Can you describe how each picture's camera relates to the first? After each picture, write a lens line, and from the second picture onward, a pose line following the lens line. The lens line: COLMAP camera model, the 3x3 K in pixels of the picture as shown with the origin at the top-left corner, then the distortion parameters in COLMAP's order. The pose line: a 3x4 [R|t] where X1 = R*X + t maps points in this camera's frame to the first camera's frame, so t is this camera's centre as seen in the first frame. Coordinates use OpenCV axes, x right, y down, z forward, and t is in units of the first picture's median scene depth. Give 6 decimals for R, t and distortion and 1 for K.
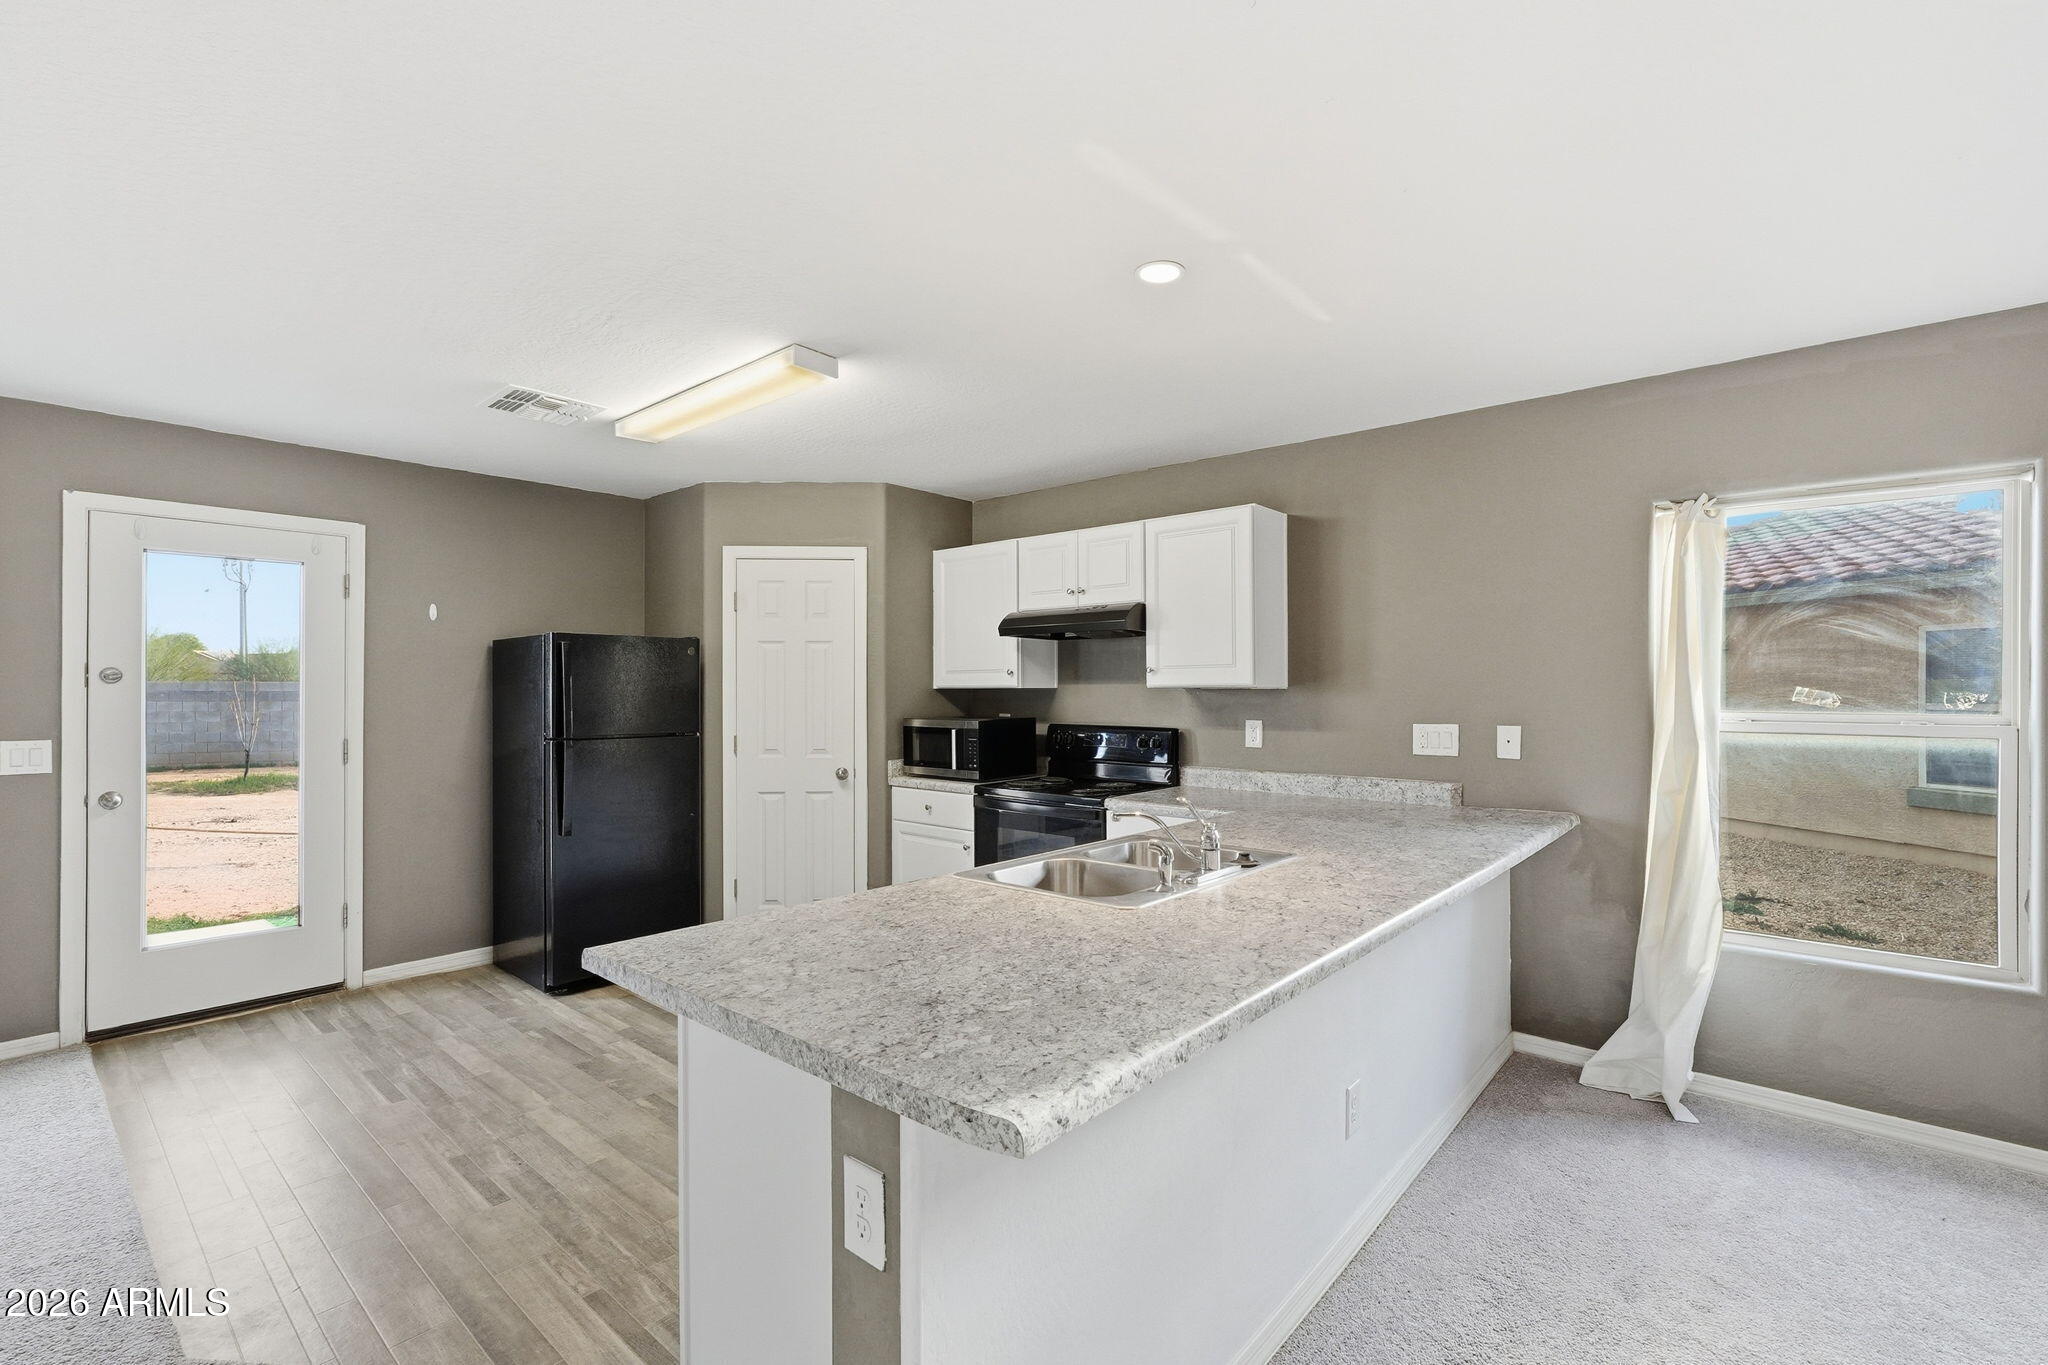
lens RADIAL K [[897.8, 0, 1021.2], [0, 897.8, 688.1], [0, 0, 1]] dist [-0.018692, 0.008083]
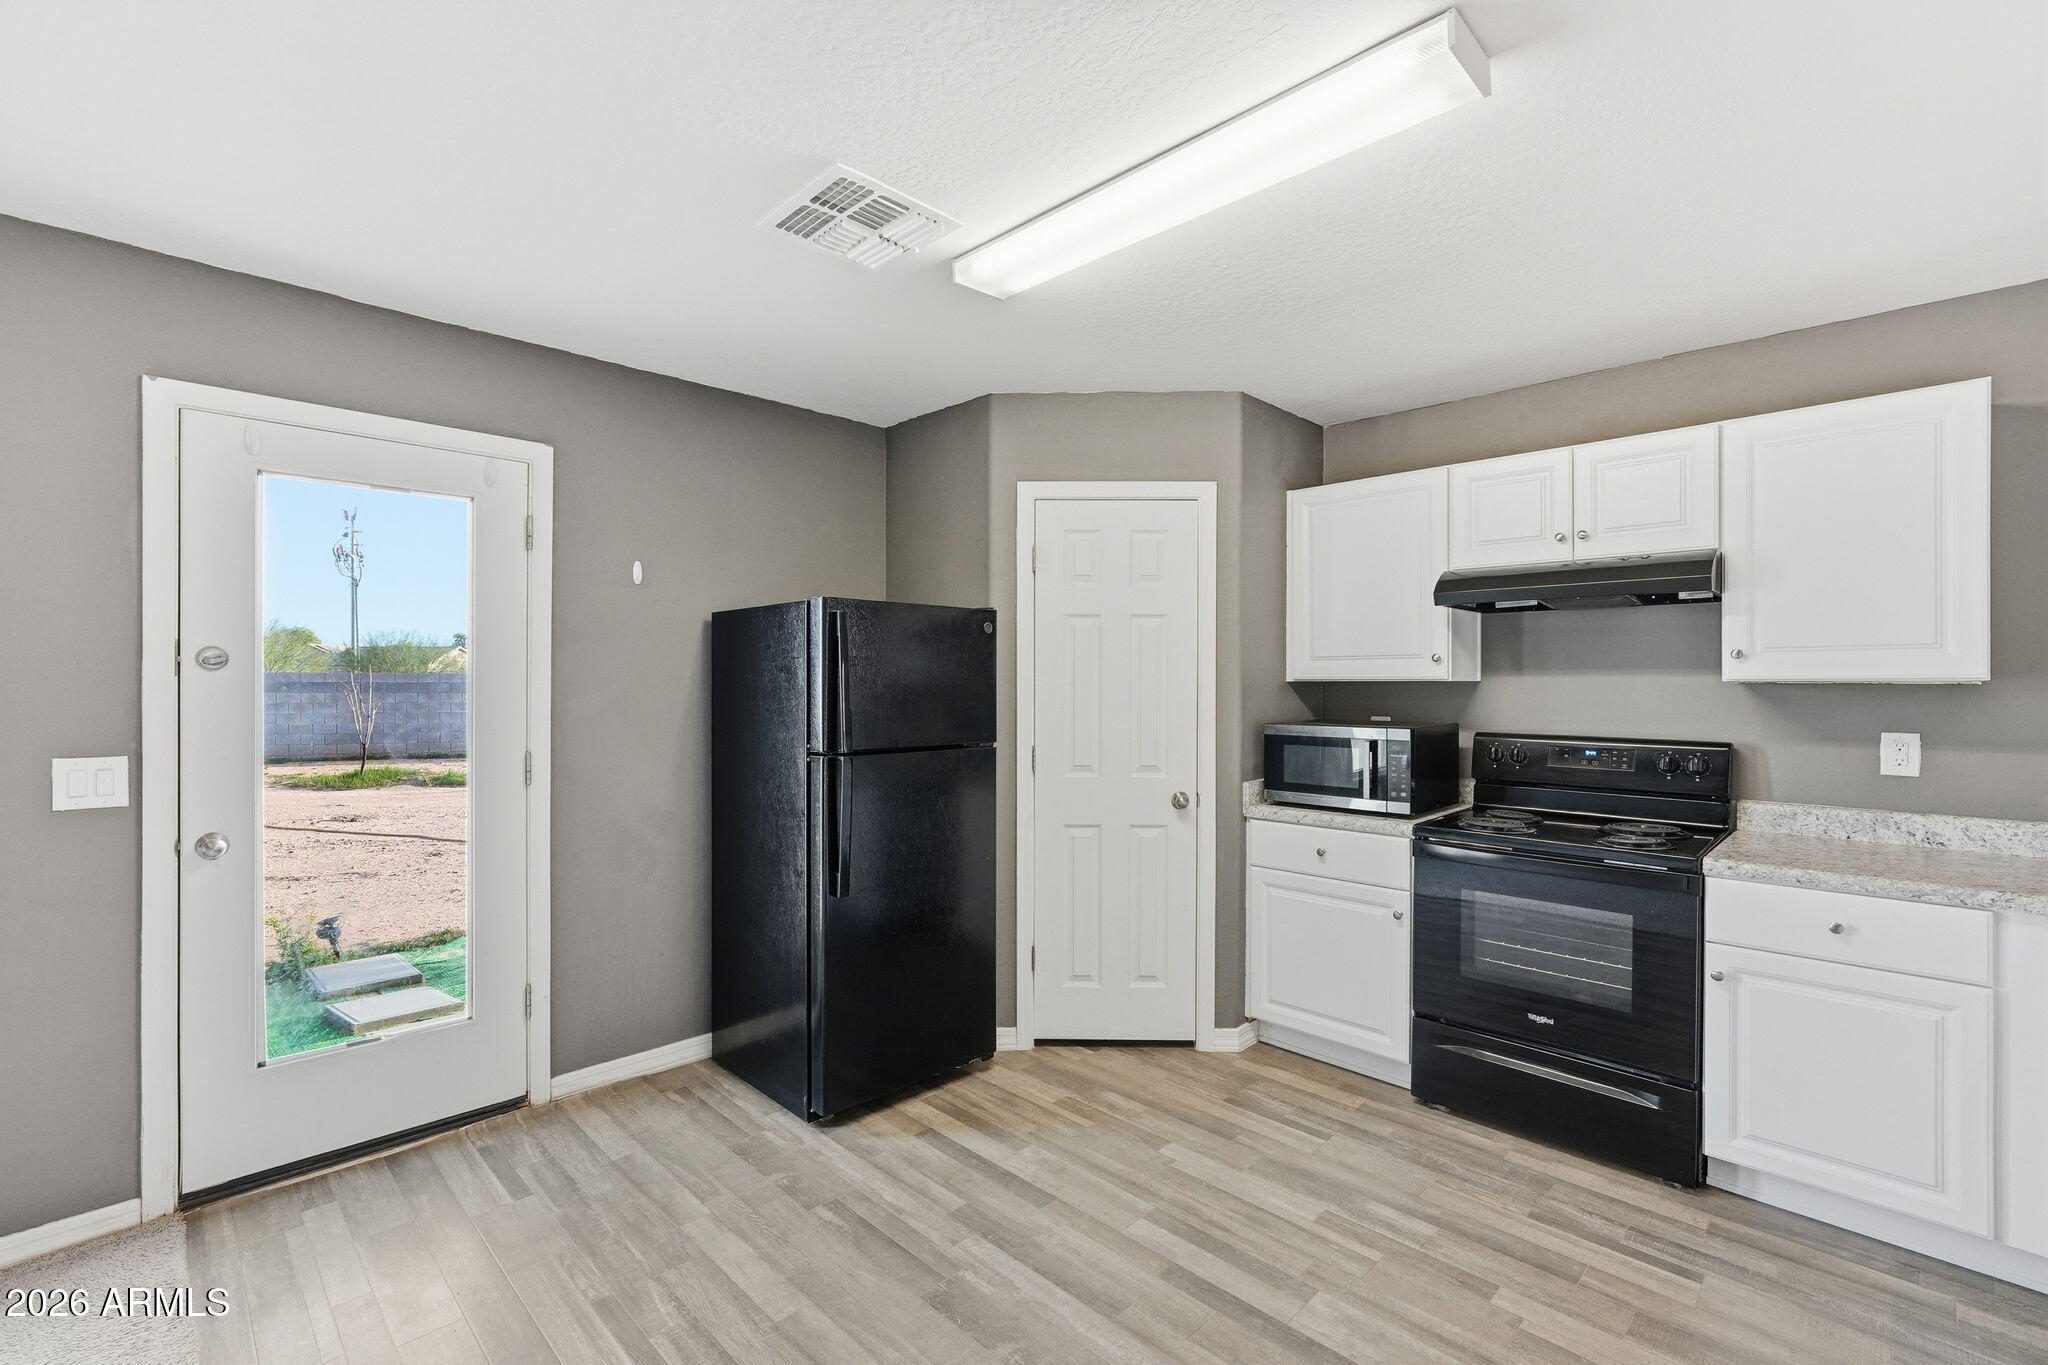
lens RADIAL K [[897.8, 0, 1021.2], [0, 897.8, 688.1], [0, 0, 1]] dist [-0.018692, 0.008083]
pose [[0.997213, 0.003492, -0.074524, -0.323921], [-0.002920, 0.999965, 0.007786, 0.001134], [0.074548, -0.007547, 0.997189, 0.332987]]
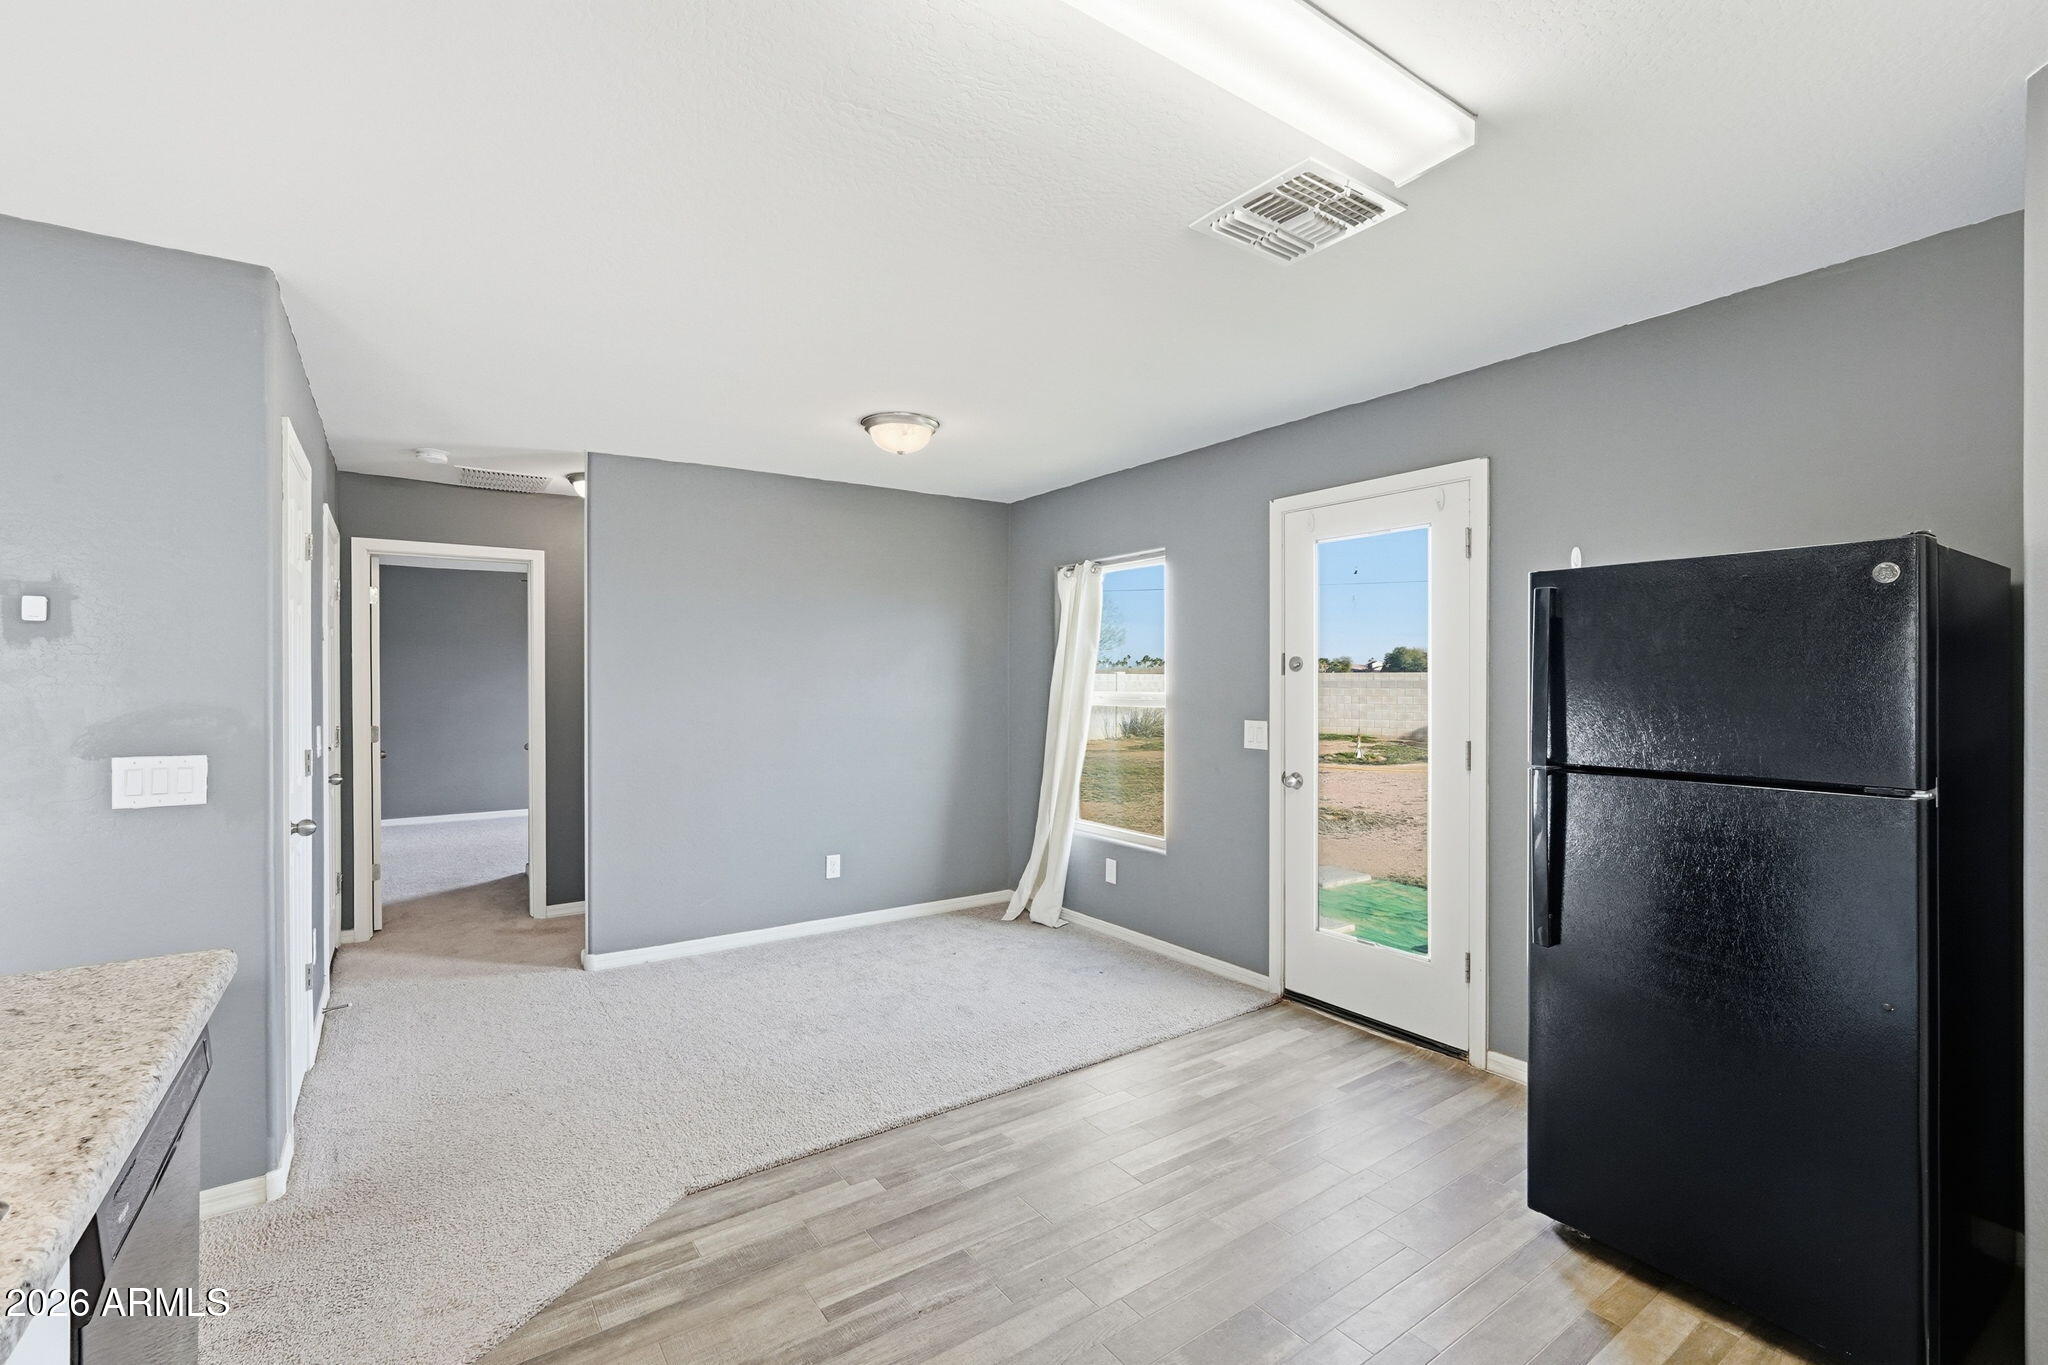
lens RADIAL K [[899.0, 0, 1024.0], [0, 899.0, 682.5], [0, 0, 1]] dist [-0.019002, 0.008554]
pose [[-0.244086, 0.005103, -0.969740, 0.092146], [0.003570, 0.999984, 0.004364, 0.001991], [0.969747, -0.002397, -0.244100, 0.828930]]
